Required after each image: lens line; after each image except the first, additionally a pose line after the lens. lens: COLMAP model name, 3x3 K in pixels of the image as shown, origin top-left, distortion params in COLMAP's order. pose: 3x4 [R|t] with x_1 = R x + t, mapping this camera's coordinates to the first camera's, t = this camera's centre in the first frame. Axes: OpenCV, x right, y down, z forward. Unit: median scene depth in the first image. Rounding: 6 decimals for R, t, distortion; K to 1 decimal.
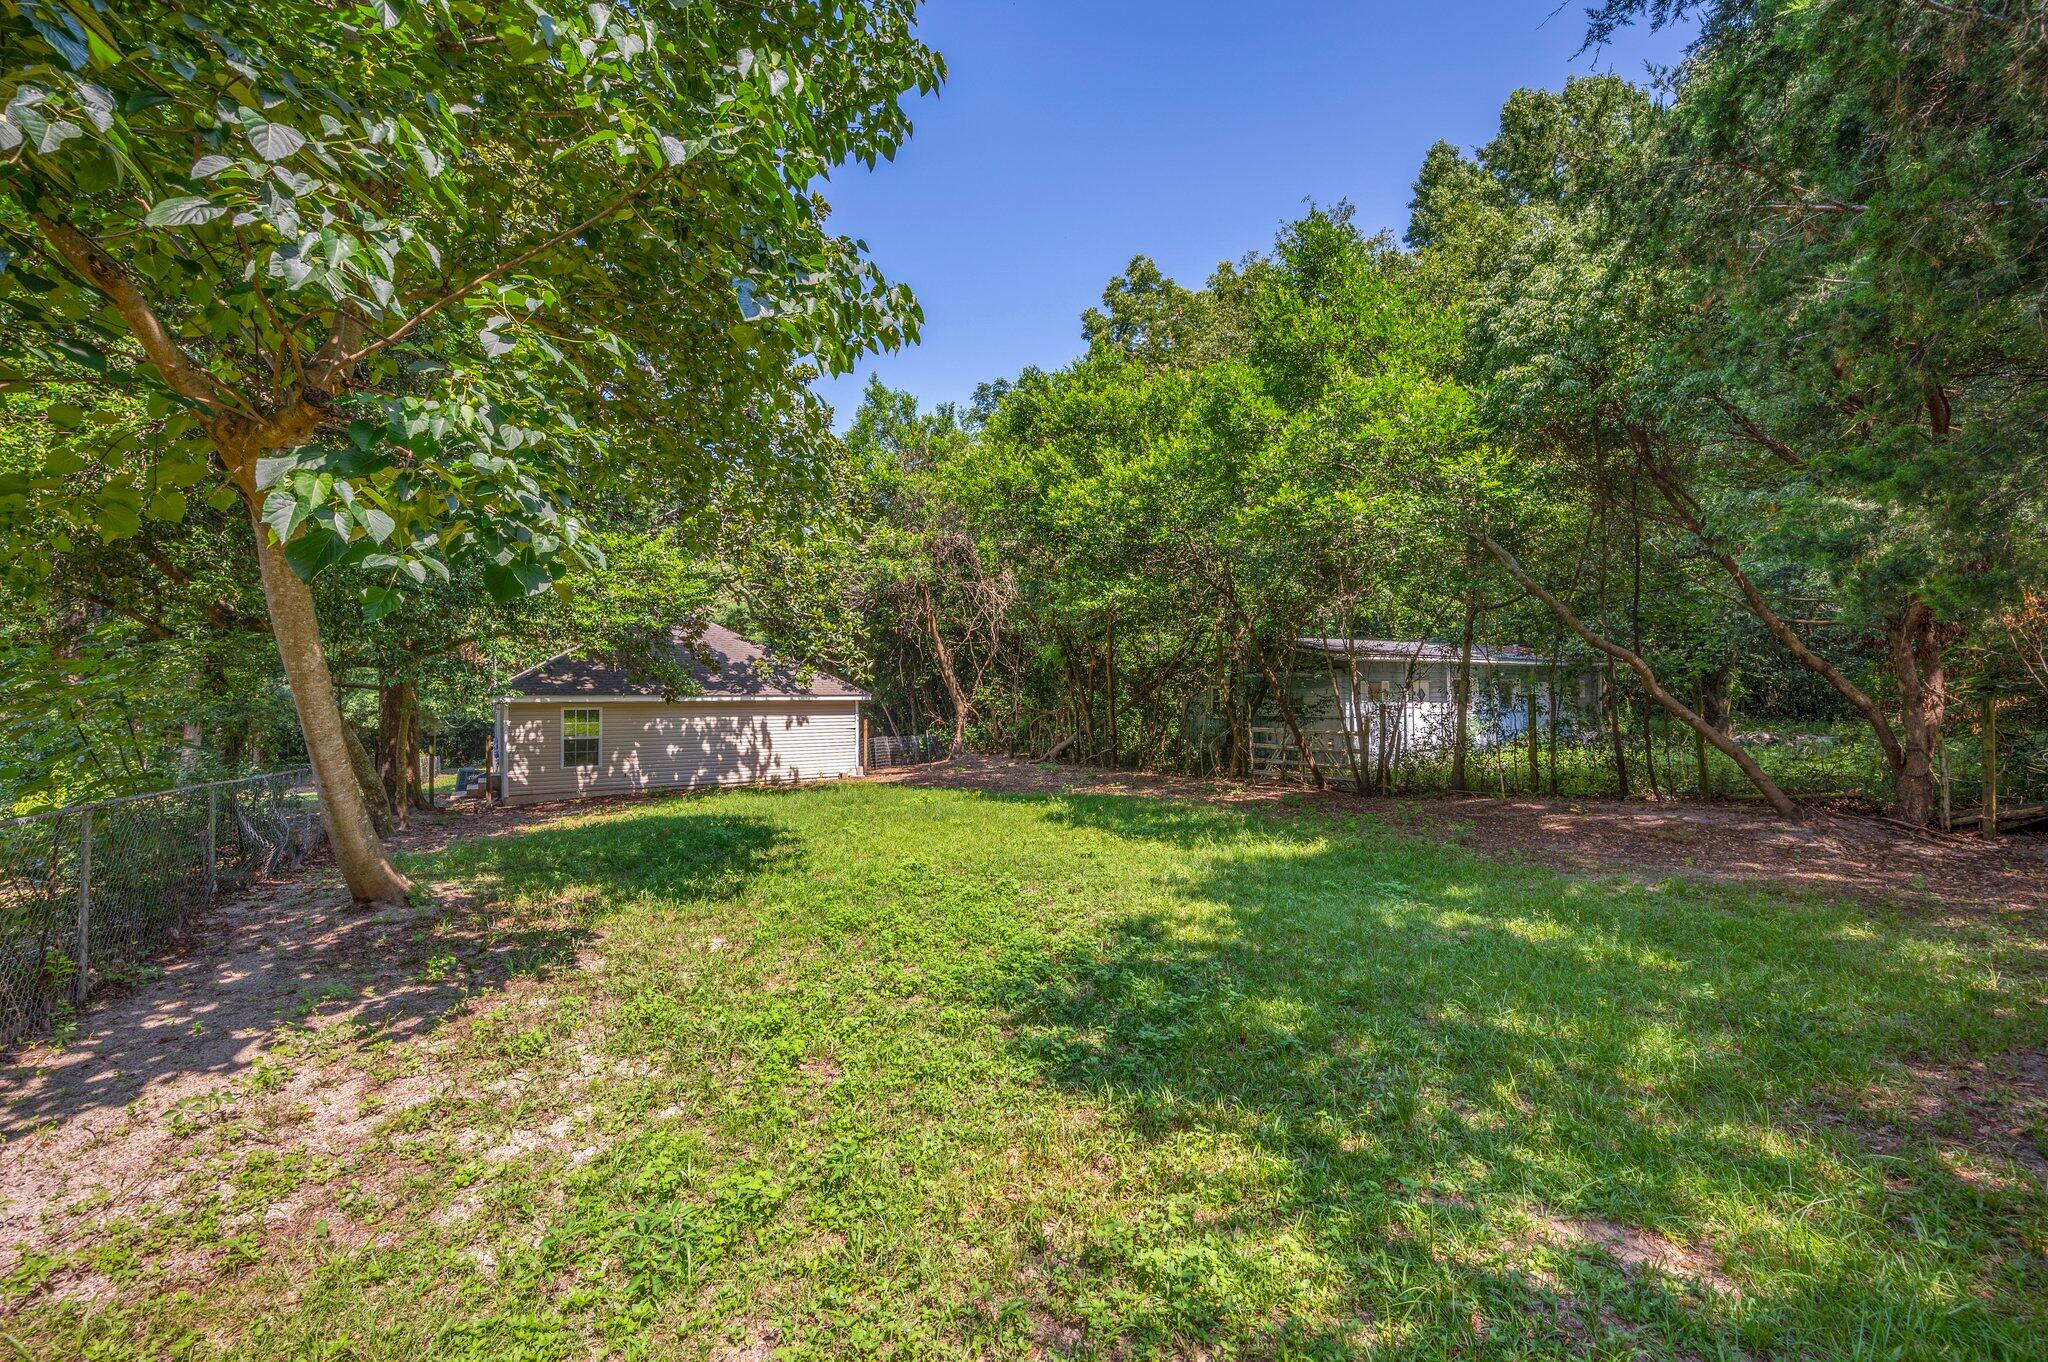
lens RADIAL K [[823.3, 0, 1023.9], [0, 823.3, 684.1], [0, 0, 1]] dist [-0.003701, 0.000075]
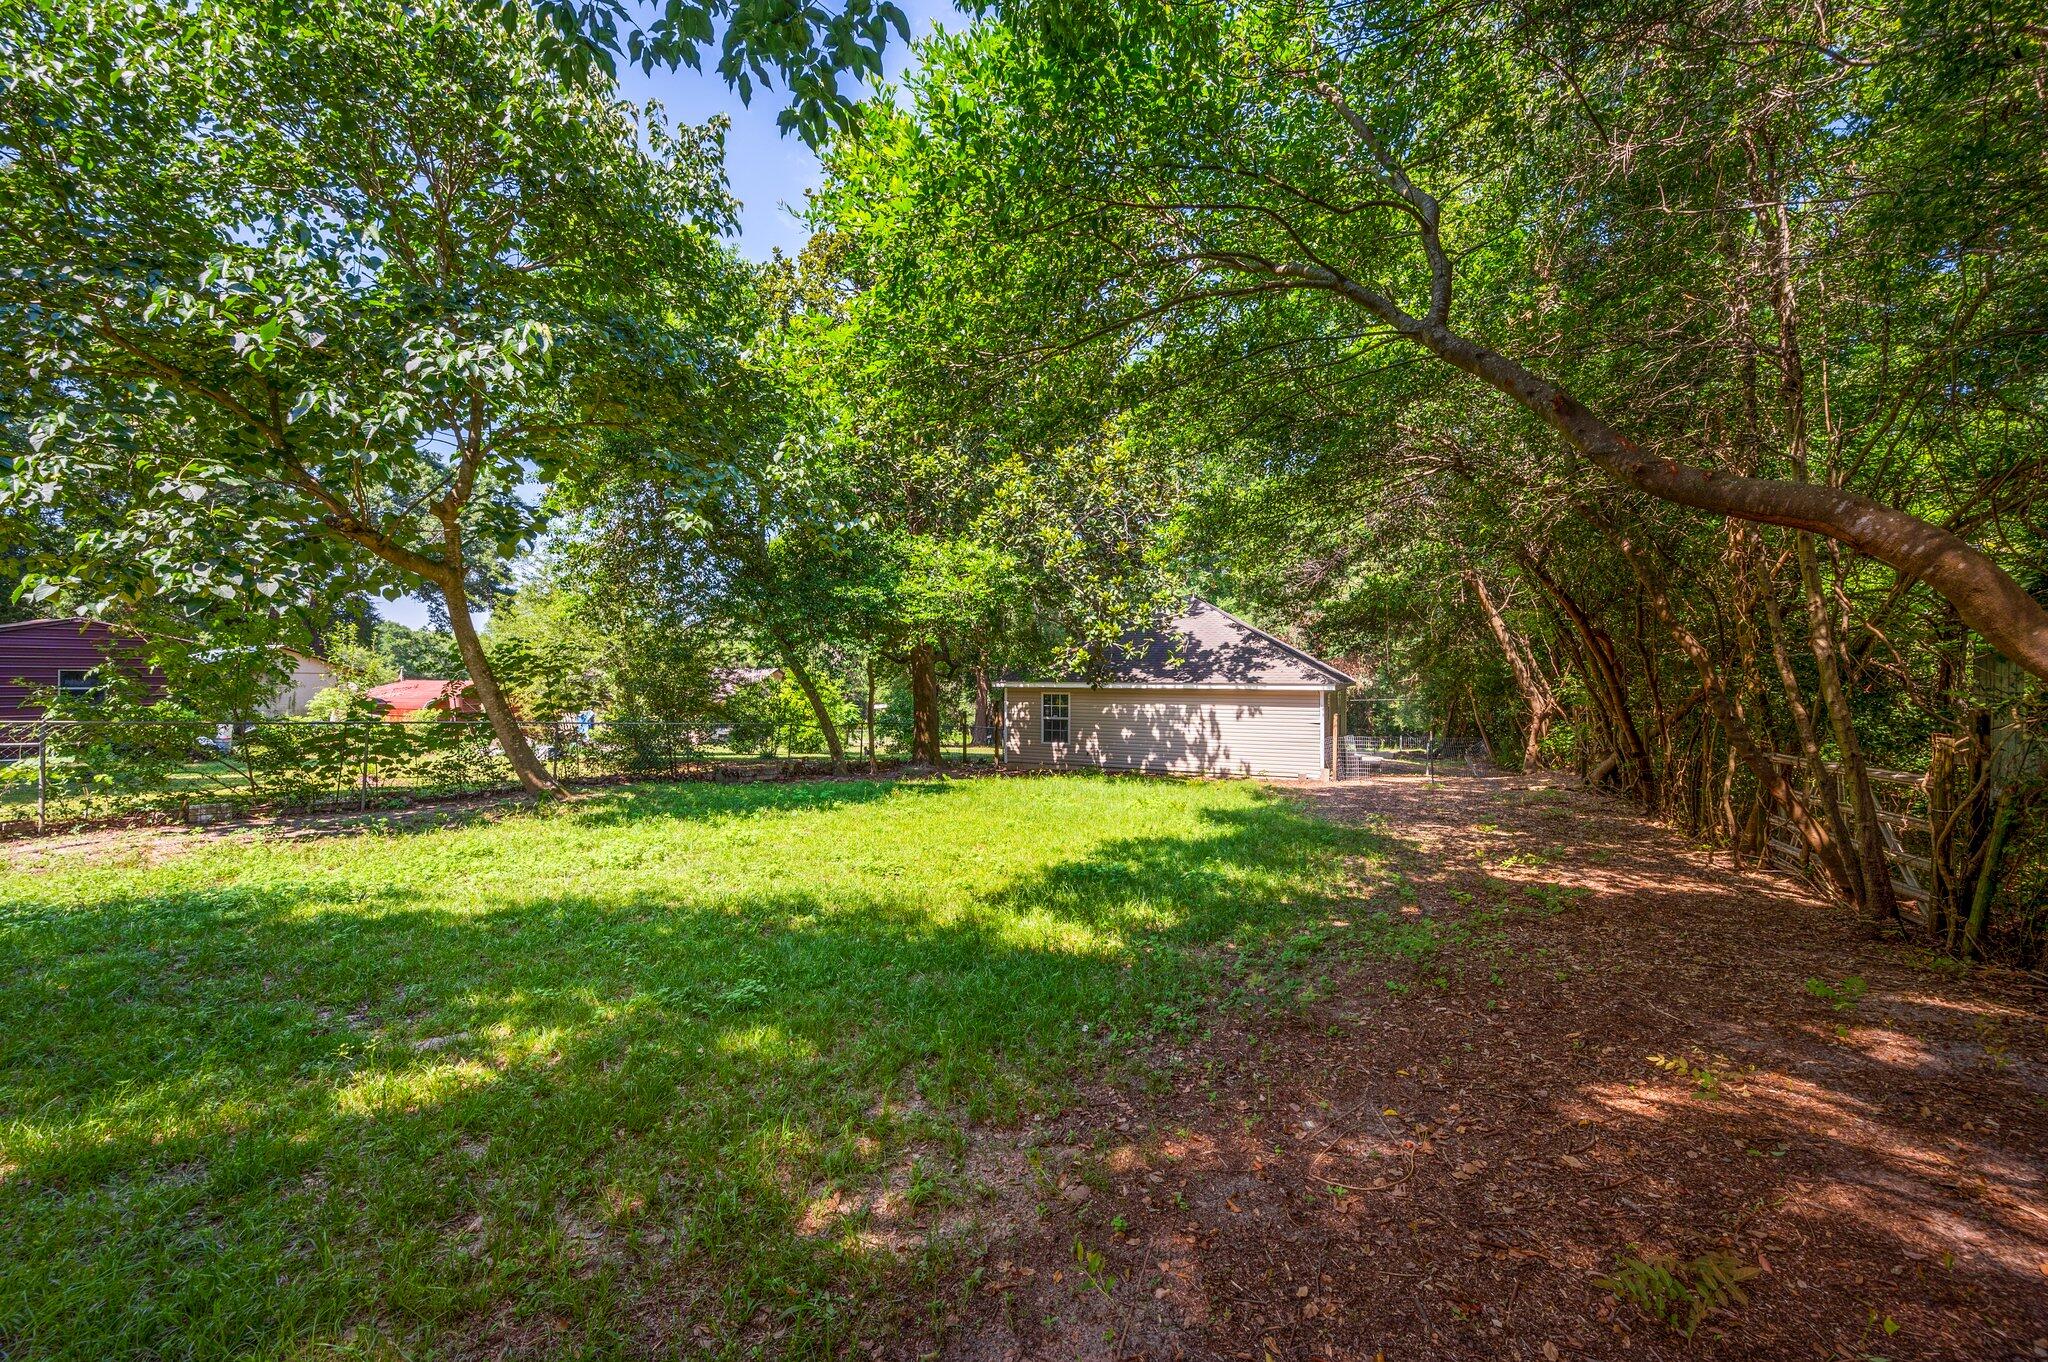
lens RADIAL K [[823.3, 0, 1024.0], [0, 823.3, 678.8], [0, 0, 1]] dist [-0.003701, 0.000075]
pose [[0.483264, 0.001083, -0.875474, 0.423034], [0.002174, 0.999995, 0.002437, 0.005711], [0.875472, -0.003081, 0.483259, 0.350667]]
